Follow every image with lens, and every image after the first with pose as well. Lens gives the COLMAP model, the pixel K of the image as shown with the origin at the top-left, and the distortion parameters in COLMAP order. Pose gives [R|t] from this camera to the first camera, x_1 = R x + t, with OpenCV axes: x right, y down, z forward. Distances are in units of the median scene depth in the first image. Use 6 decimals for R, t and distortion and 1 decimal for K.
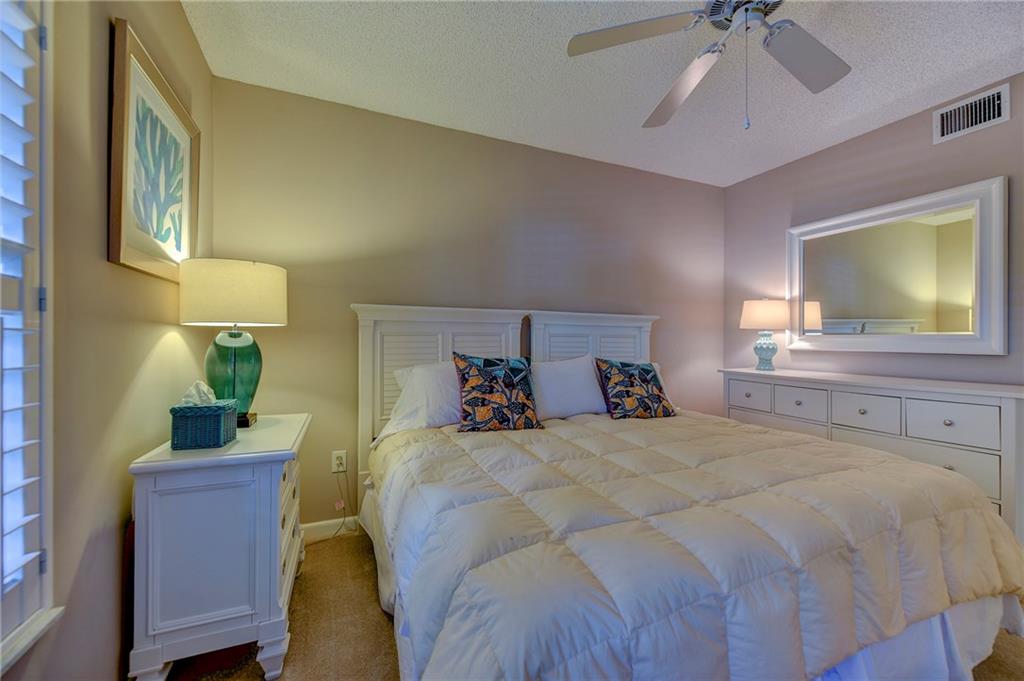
lens RADIAL K [[411.1, 0, 513.6], [0, 411.1, 336.8], [0, 0, 1]] dist [0.010920, -0.000290]
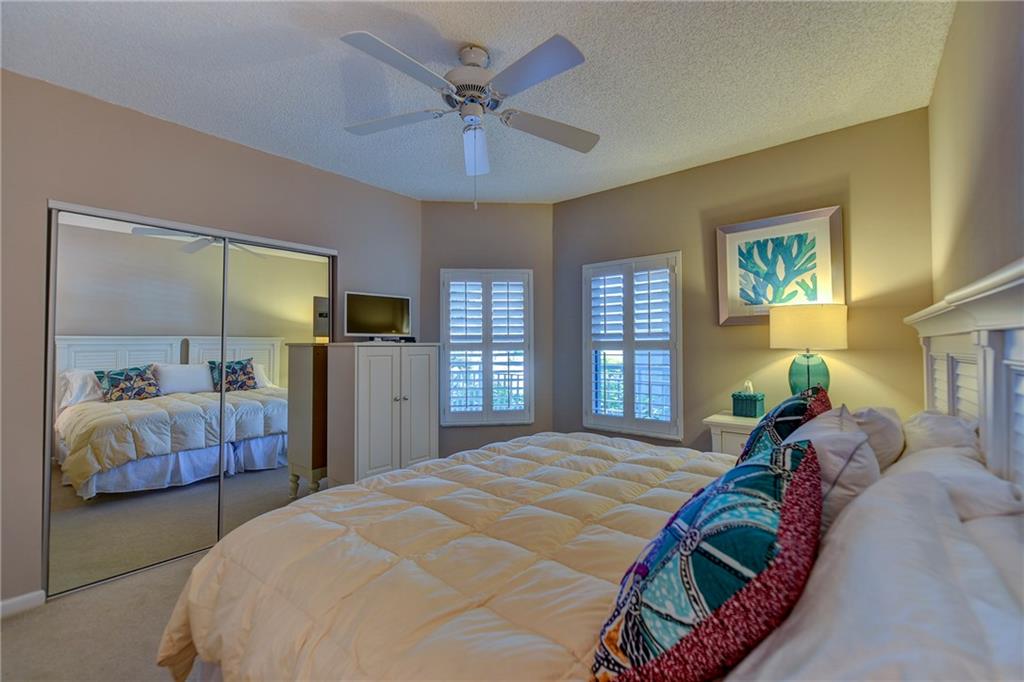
lens RADIAL K [[424.0, 0, 509.3], [0, 424.0, 339.8], [0, 0, 1]] dist [0.001799, 0.000097]
pose [[-0.889224, -0.033150, -0.456270, 0.597656], [-0.010438, 0.998582, -0.052210, 0.019087], [0.457353, -0.041664, -0.888308, 1.254927]]
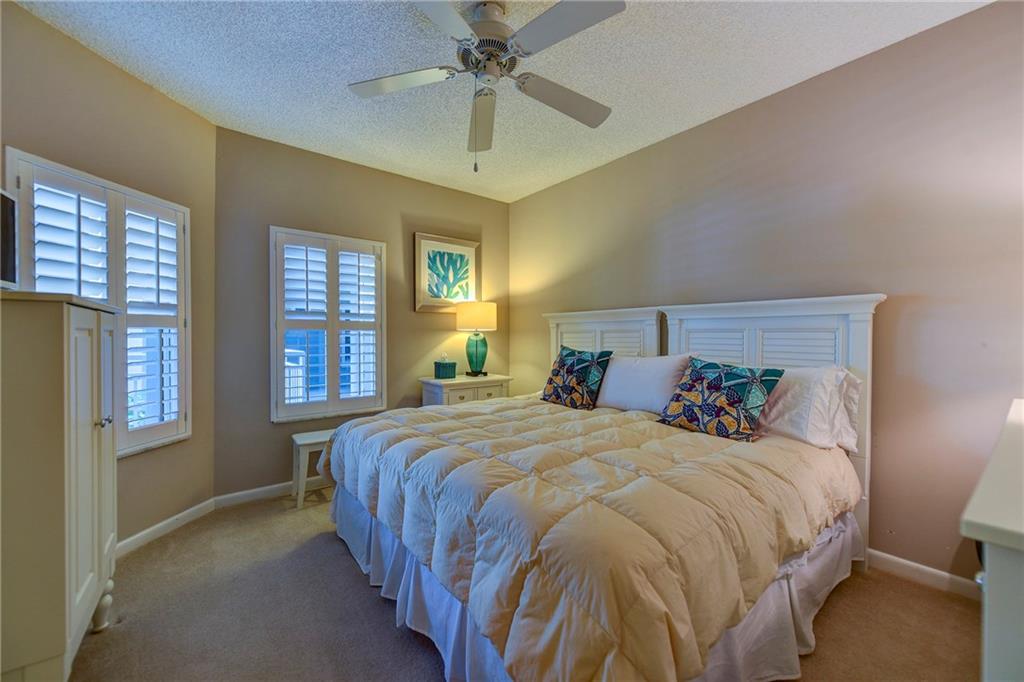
lens RADIAL K [[401.8, 0, 512.3], [0, 401.8, 338.4], [0, 0, 1]] dist [0.002251, -0.001306]
pose [[0.251902, -0.000167, -0.967753, 1.002236], [0.008347, 0.999963, 0.002000, 0.009362], [0.967717, -0.008582, 0.251895, 0.450982]]
